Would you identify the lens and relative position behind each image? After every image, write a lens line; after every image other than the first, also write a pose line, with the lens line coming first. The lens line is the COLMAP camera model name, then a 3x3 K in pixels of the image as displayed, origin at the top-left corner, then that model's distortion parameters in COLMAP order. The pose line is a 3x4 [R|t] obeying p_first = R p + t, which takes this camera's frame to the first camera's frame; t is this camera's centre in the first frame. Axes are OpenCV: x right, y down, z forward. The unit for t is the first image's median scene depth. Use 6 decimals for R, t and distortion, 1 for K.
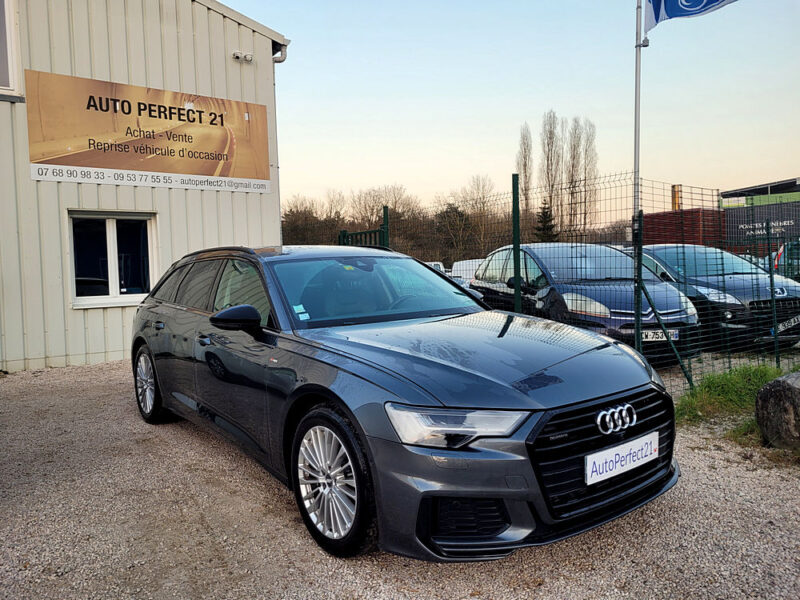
lens RADIAL K [[604.6, 0, 398.6], [0, 604.6, 294.3], [0, 0, 1]] dist [0.034711, -0.021122]
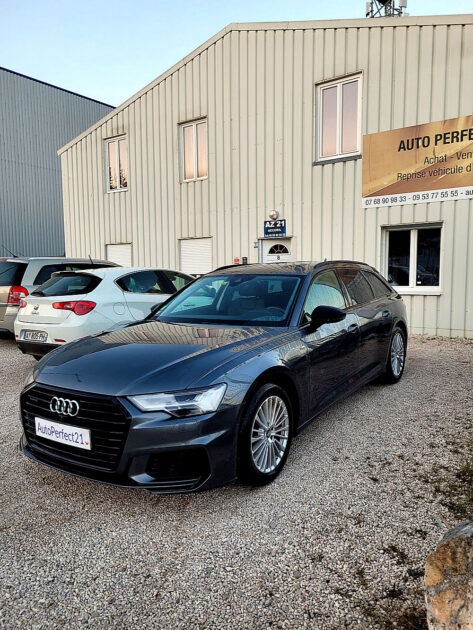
lens RADIAL K [[476.1, 0, 233.6], [0, 476.1, 316.1], [0, 0, 1]] dist [0.034711, -0.021122]
pose [[0.306806, 0.117476, -0.944494, 0.425265], [-0.029453, 0.993050, 0.113948, -0.041788], [0.951316, -0.007142, 0.308134, 0.286712]]
